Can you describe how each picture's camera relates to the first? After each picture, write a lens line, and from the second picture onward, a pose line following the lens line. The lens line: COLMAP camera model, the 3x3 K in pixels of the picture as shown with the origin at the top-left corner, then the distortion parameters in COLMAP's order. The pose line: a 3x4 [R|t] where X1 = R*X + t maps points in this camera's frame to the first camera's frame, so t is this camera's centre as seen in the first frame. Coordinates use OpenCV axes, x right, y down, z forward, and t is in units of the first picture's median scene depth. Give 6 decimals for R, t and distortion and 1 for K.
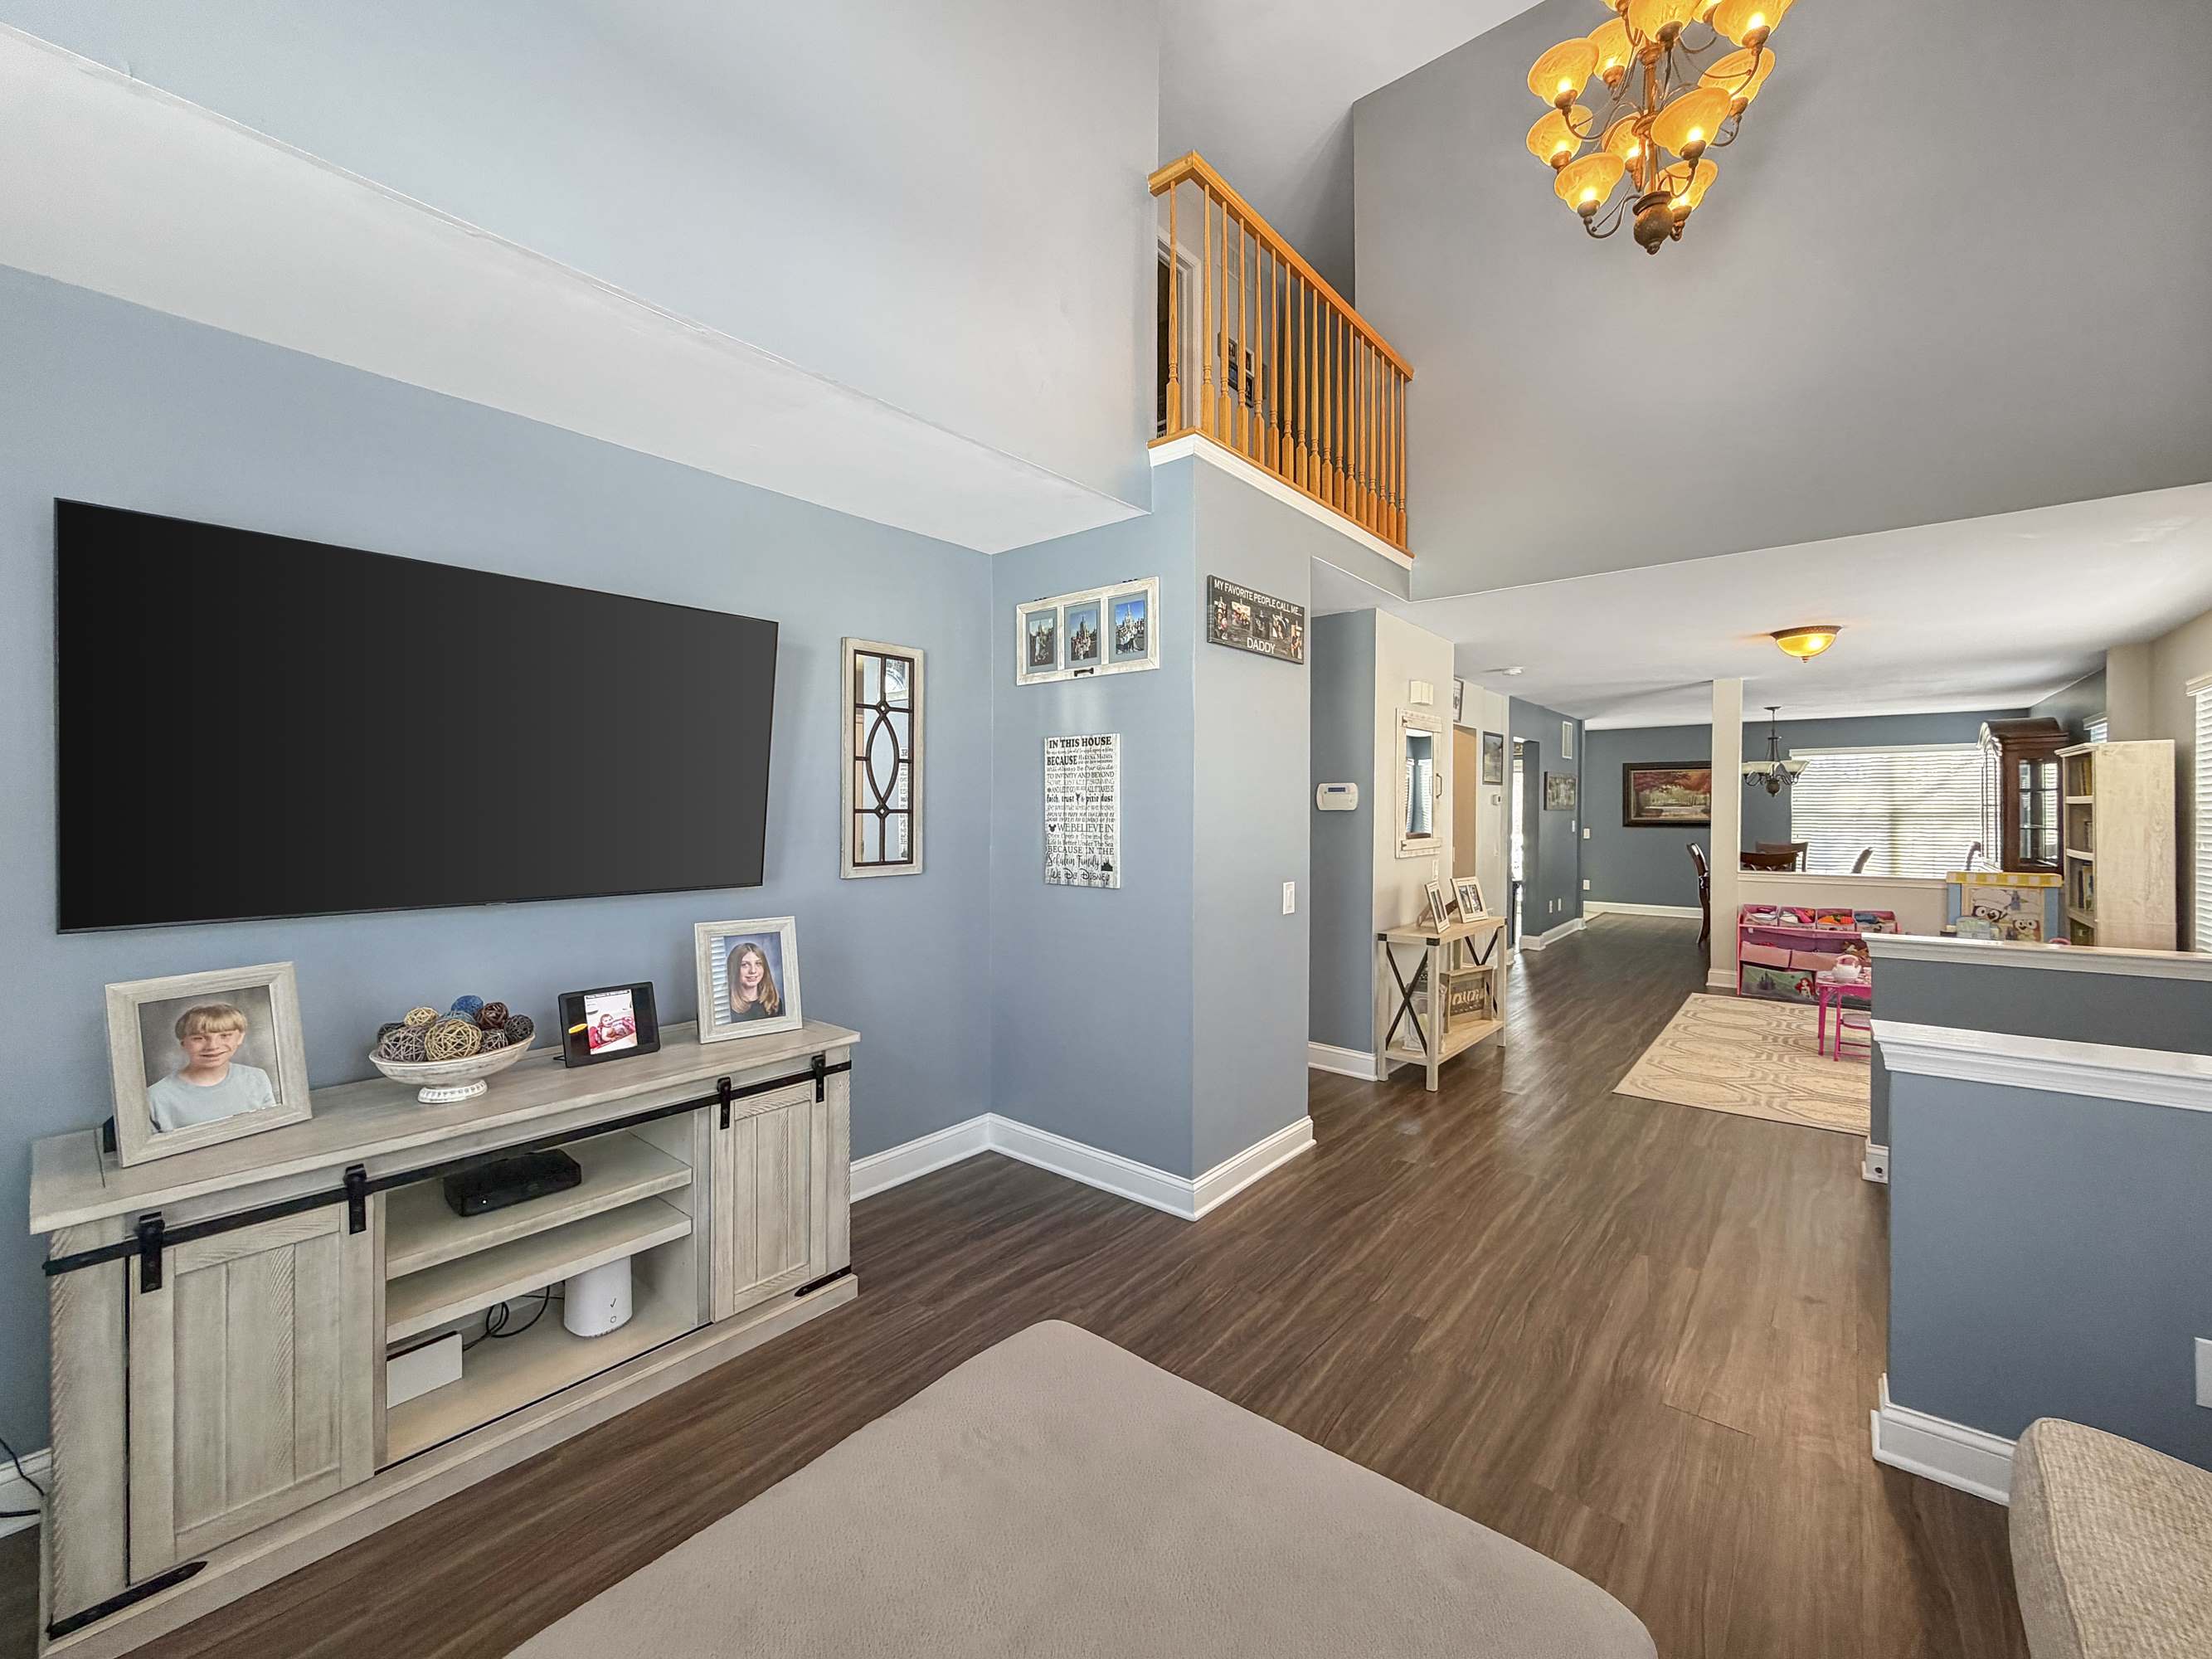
lens RADIAL K [[905.8, 0, 1165.9], [0, 905.8, 798.0], [0, 0, 1]] dist [-0.001344, -0.000705]
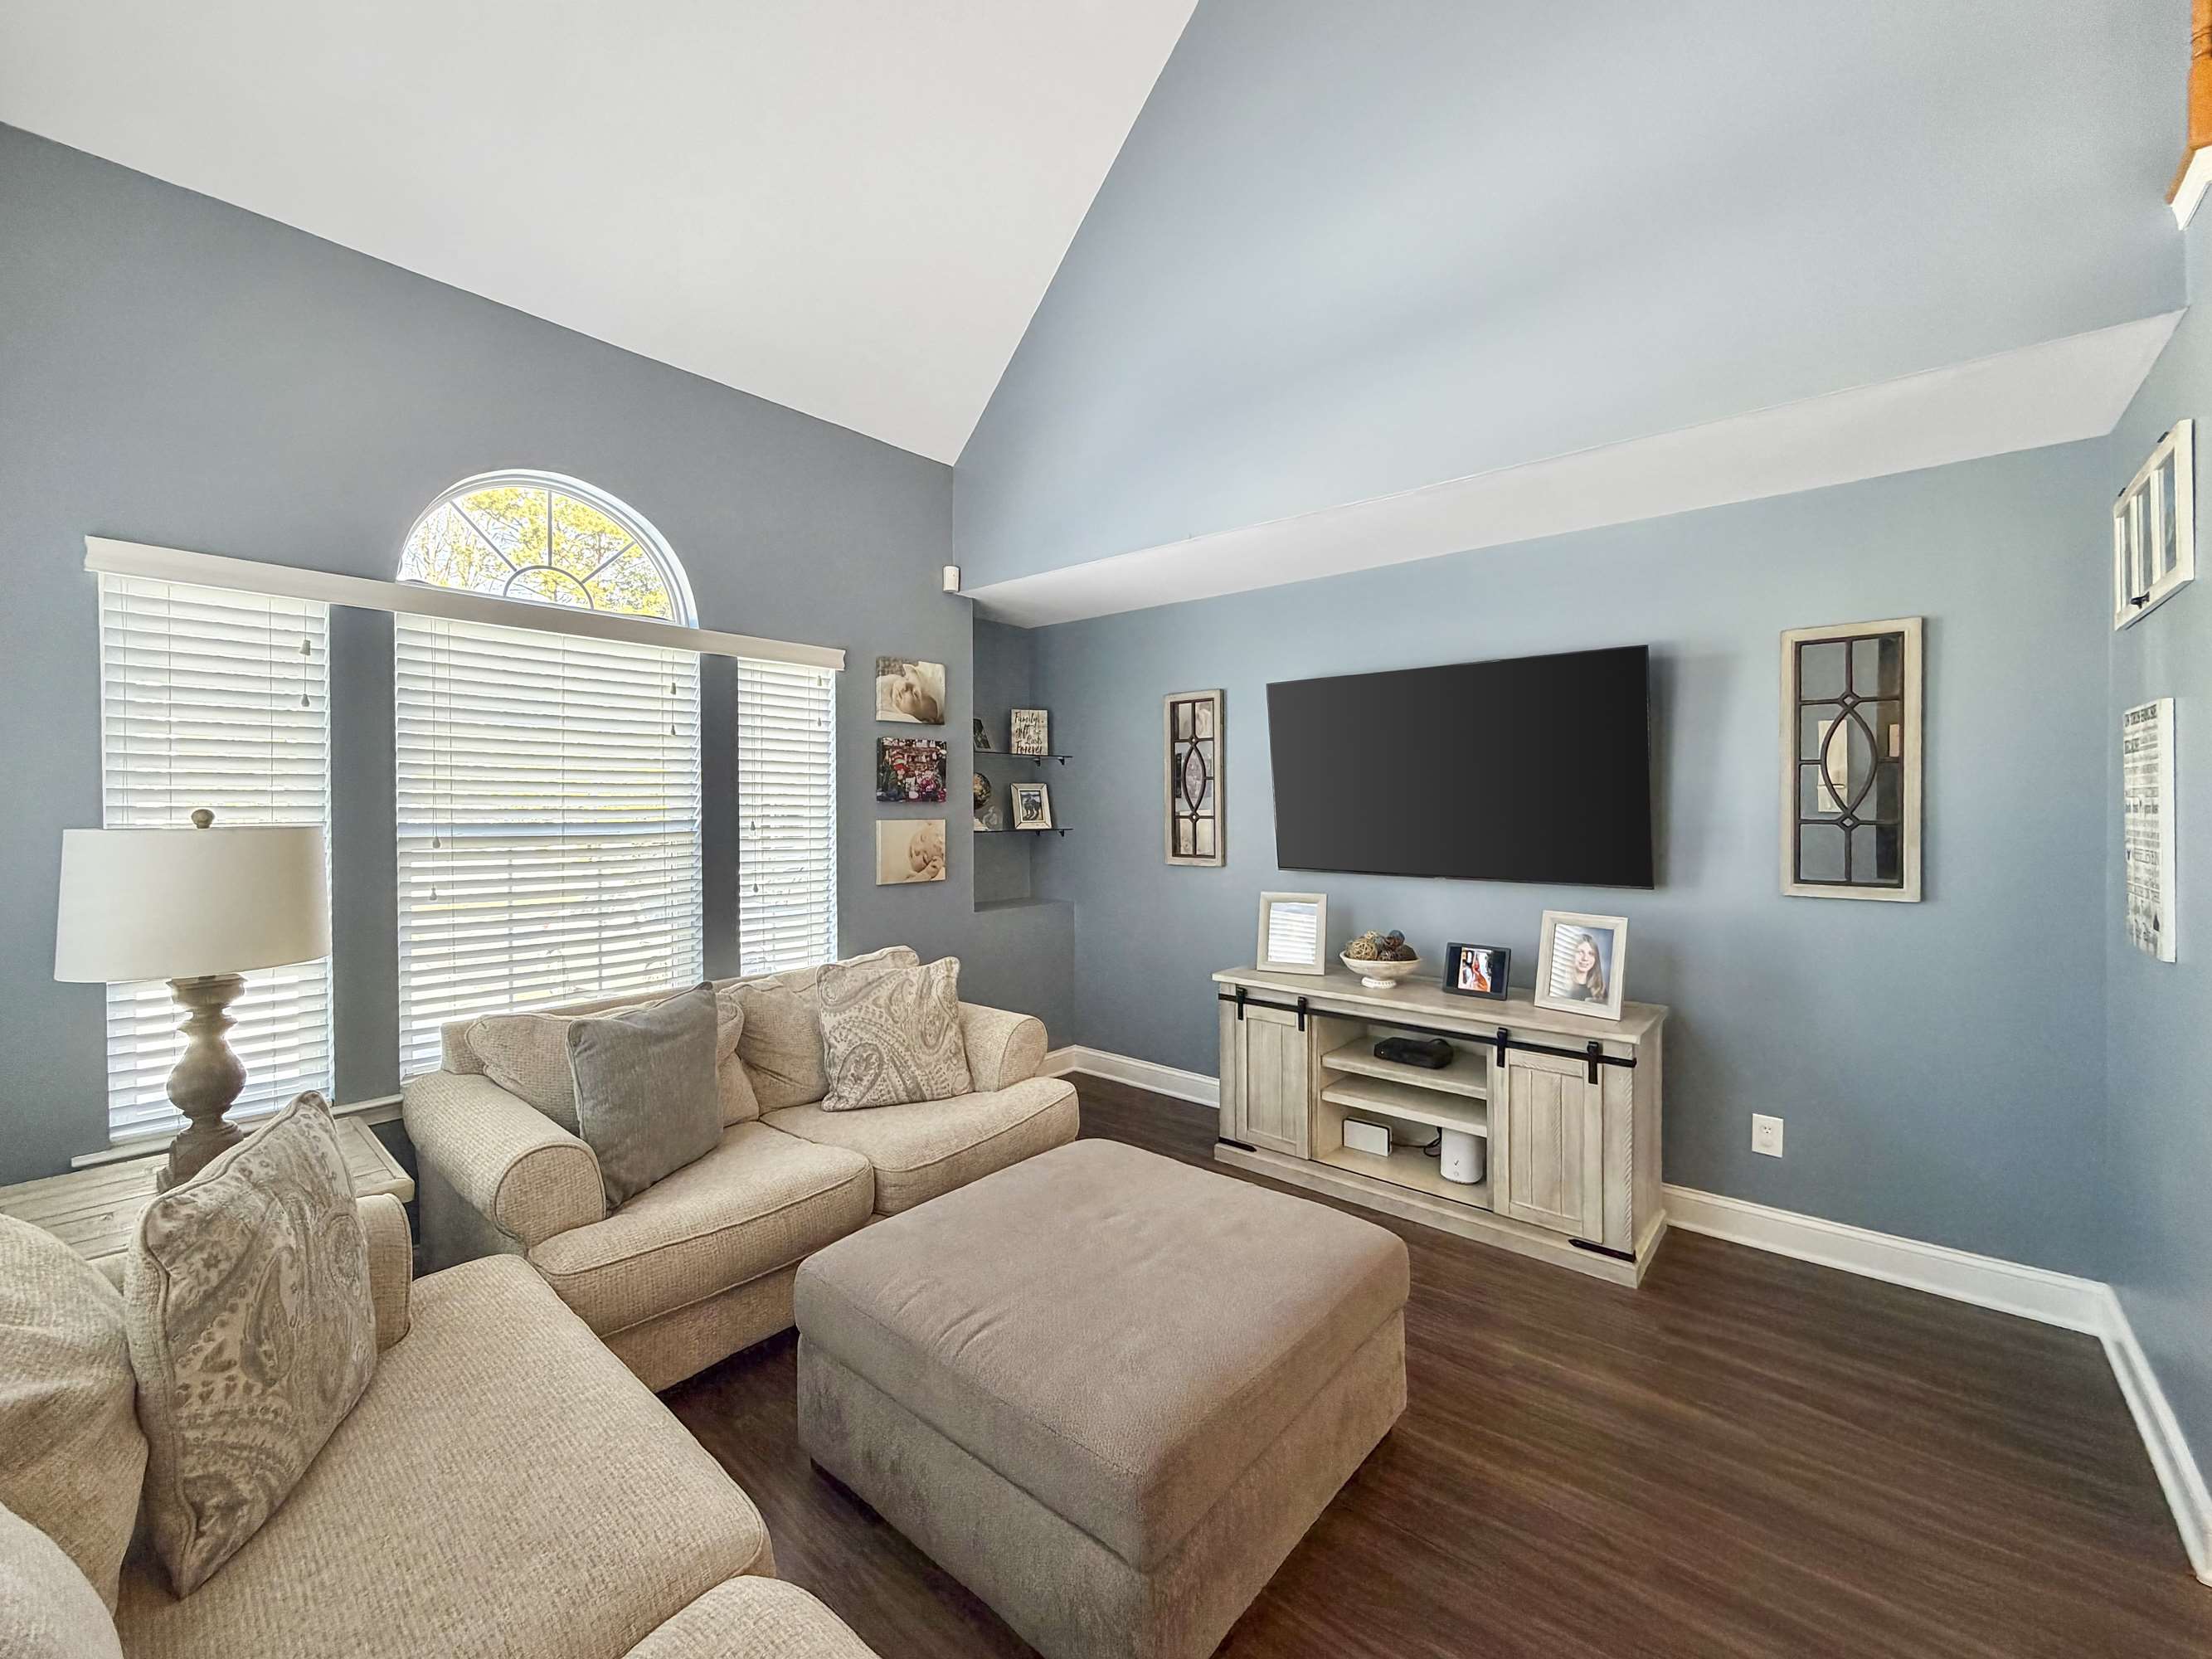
lens RADIAL K [[905.8, 0, 1099.8], [0, 905.8, 817.8], [0, 0, 1]] dist [-0.001344, -0.000705]
pose [[-0.064868, 0.002829, -0.997890, 0.782814], [0.005576, 0.999981, 0.002473, 0.005684], [0.997878, -0.005404, -0.064882, 0.487818]]
